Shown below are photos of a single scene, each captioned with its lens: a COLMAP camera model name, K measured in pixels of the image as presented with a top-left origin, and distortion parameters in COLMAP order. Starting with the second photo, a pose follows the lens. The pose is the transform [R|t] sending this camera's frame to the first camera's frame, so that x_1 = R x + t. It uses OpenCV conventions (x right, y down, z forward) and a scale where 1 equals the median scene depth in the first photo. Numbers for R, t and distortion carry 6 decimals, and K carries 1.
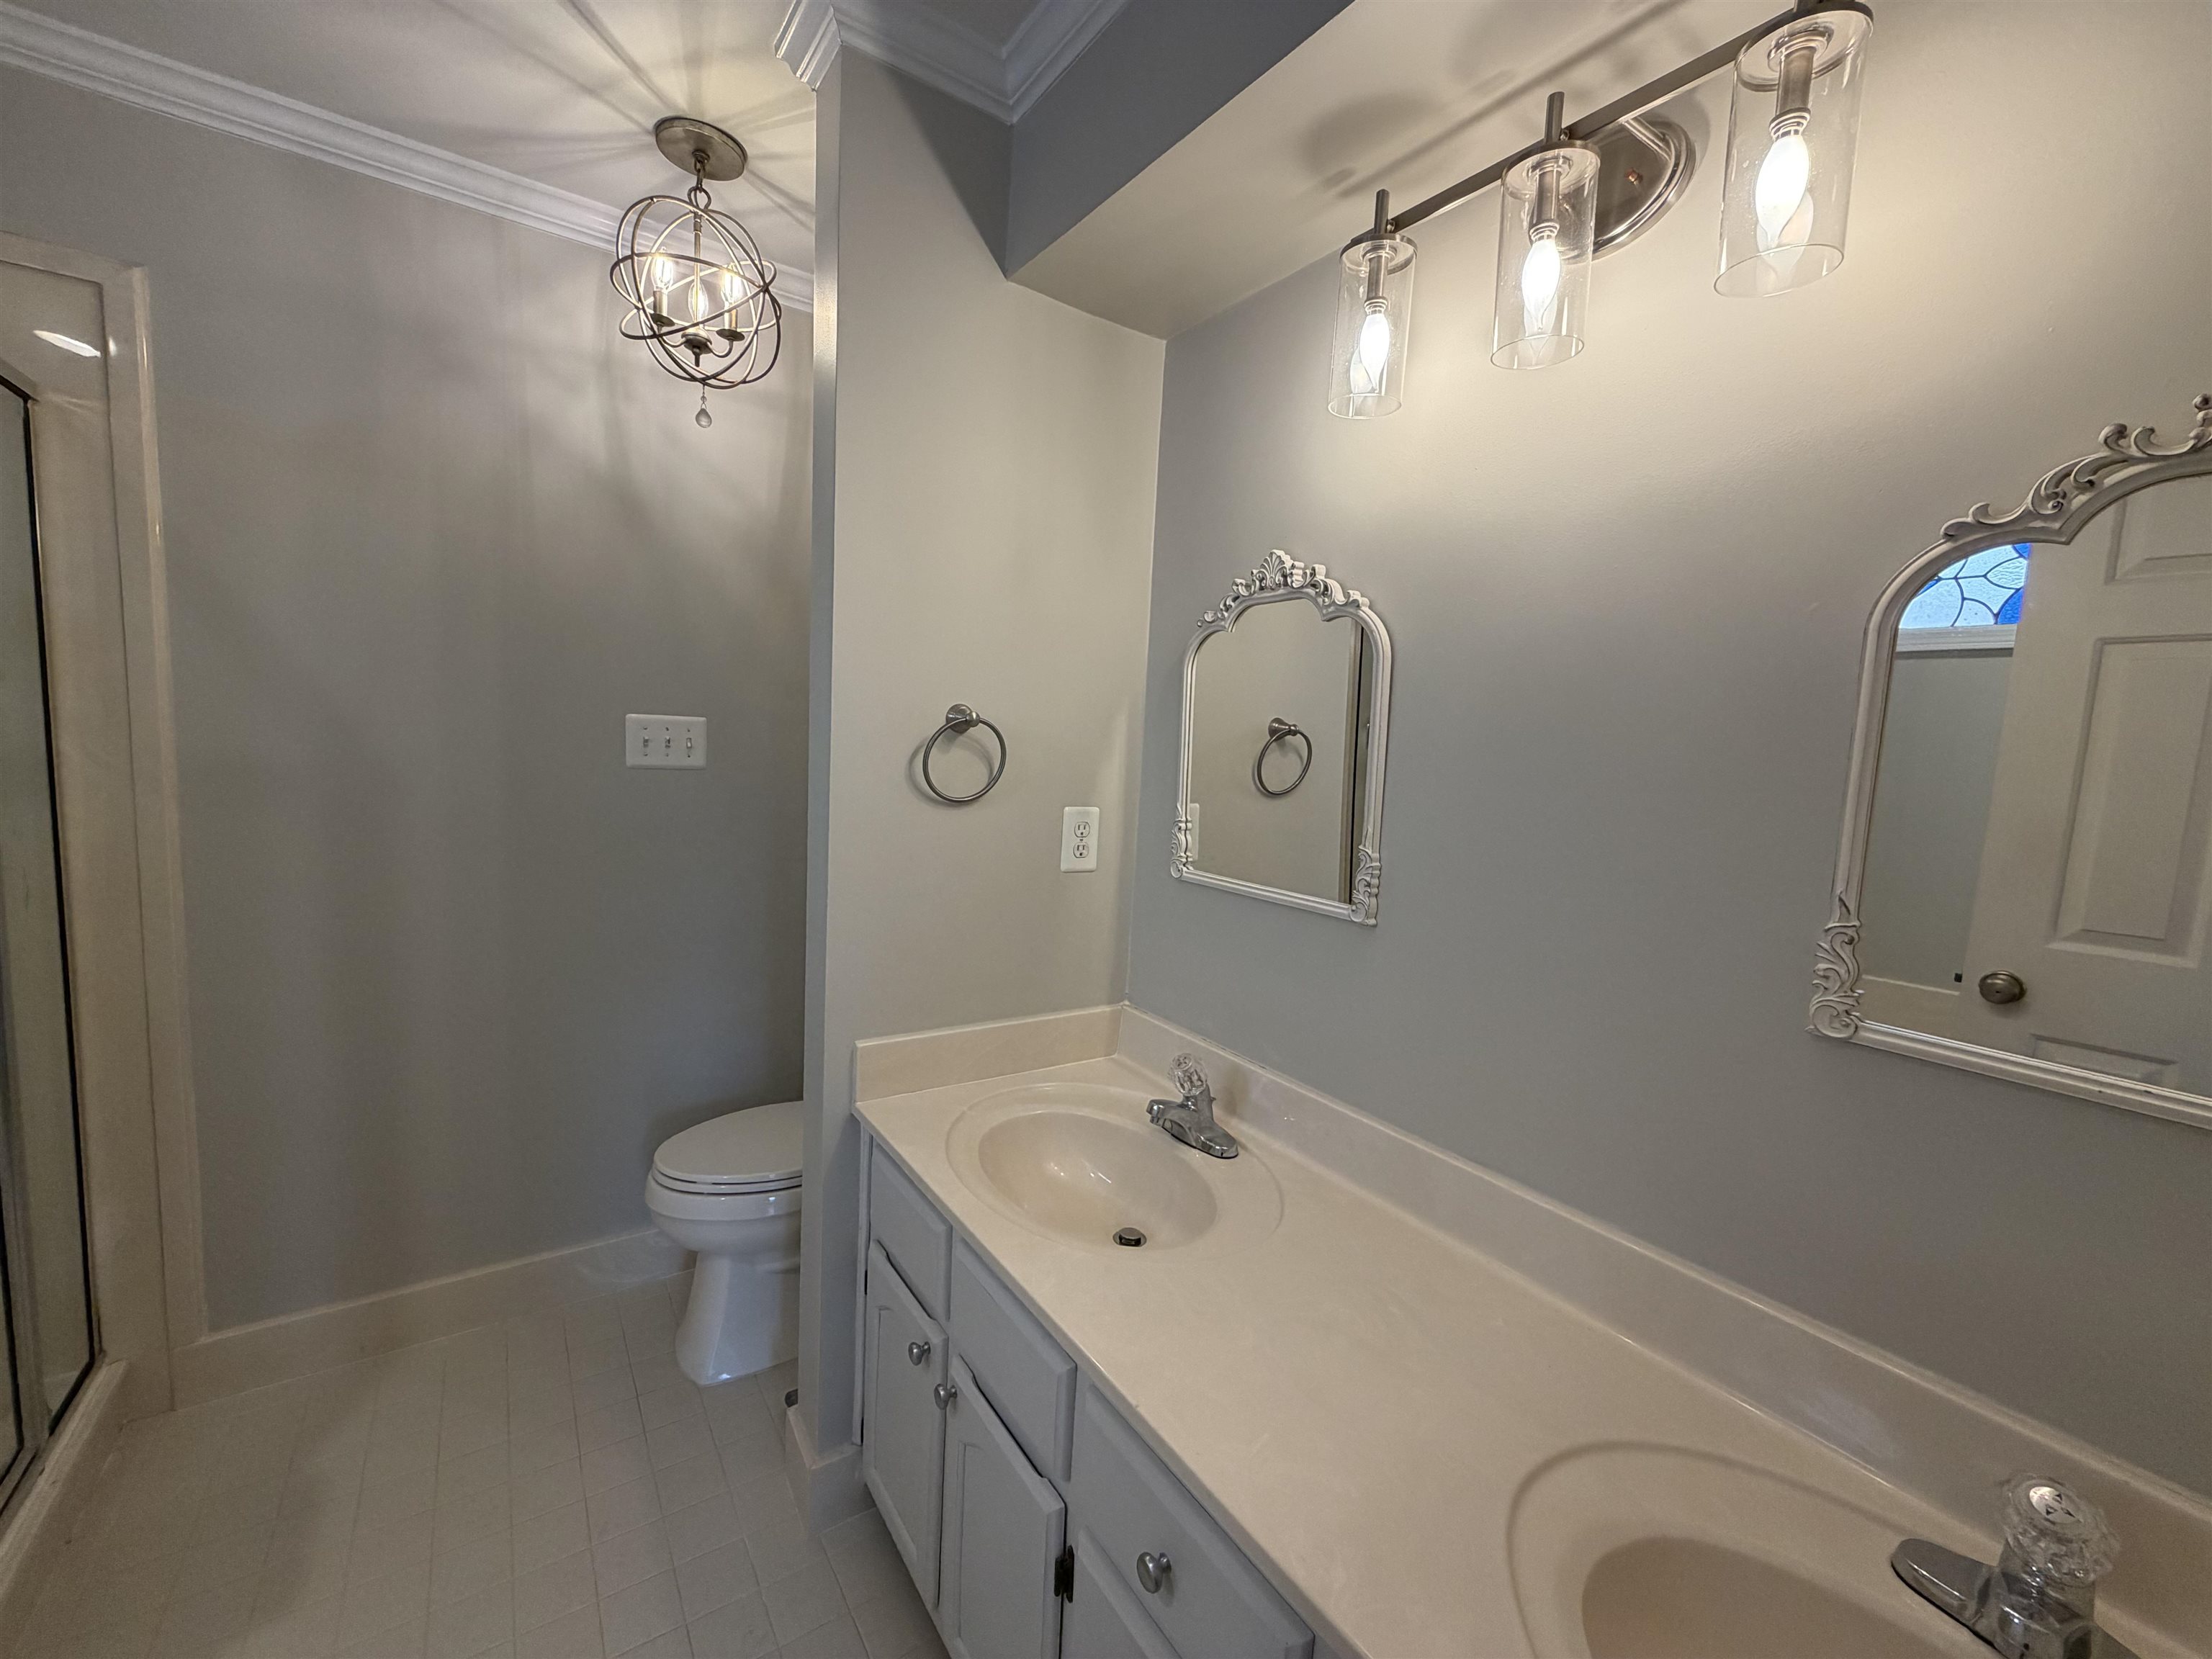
lens RADIAL K [[878.4, 0, 1102.2], [0, 878.4, 829.2], [0, 0, 1]] dist [0.004297, 0.000731]
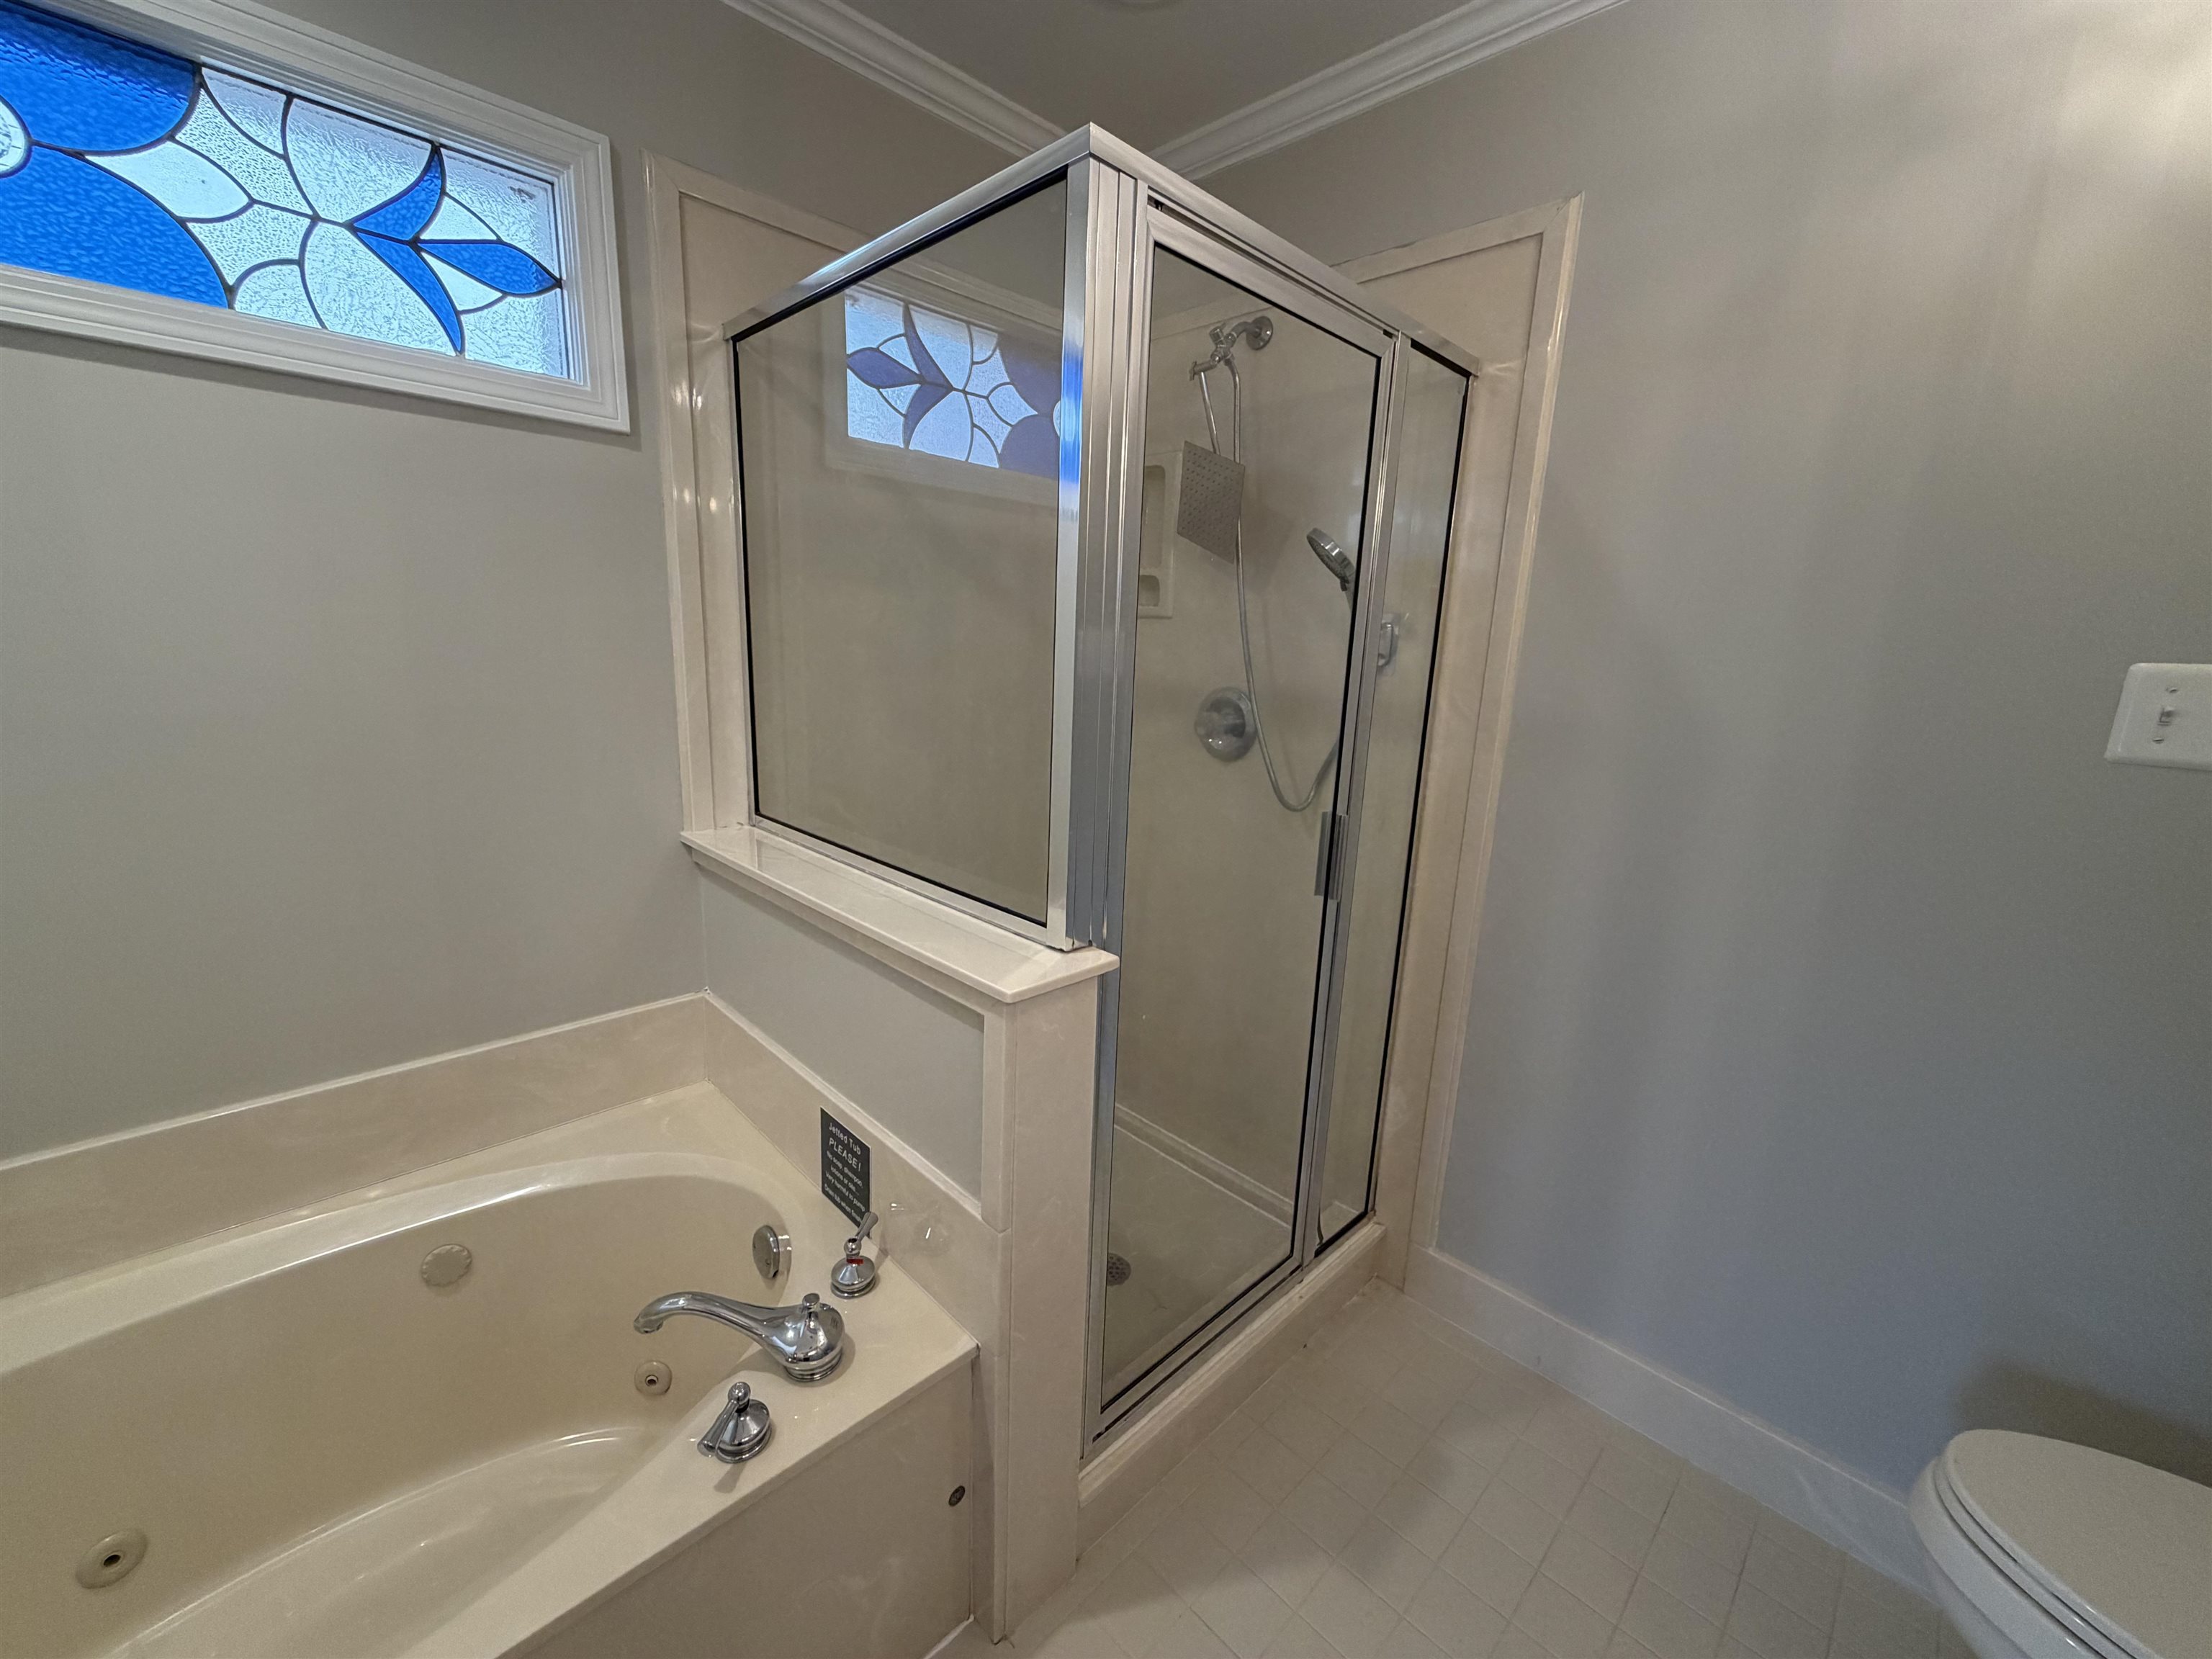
lens RADIAL K [[878.4, 0, 1097.8], [0, 878.4, 830.1], [0, 0, 1]] dist [0.004297, 0.000731]
pose [[0.179810, 0.173289, -0.968318, -0.133364], [-0.126670, 0.980245, 0.151902, -0.040573], [0.975512, 0.095343, 0.198208, 0.348388]]
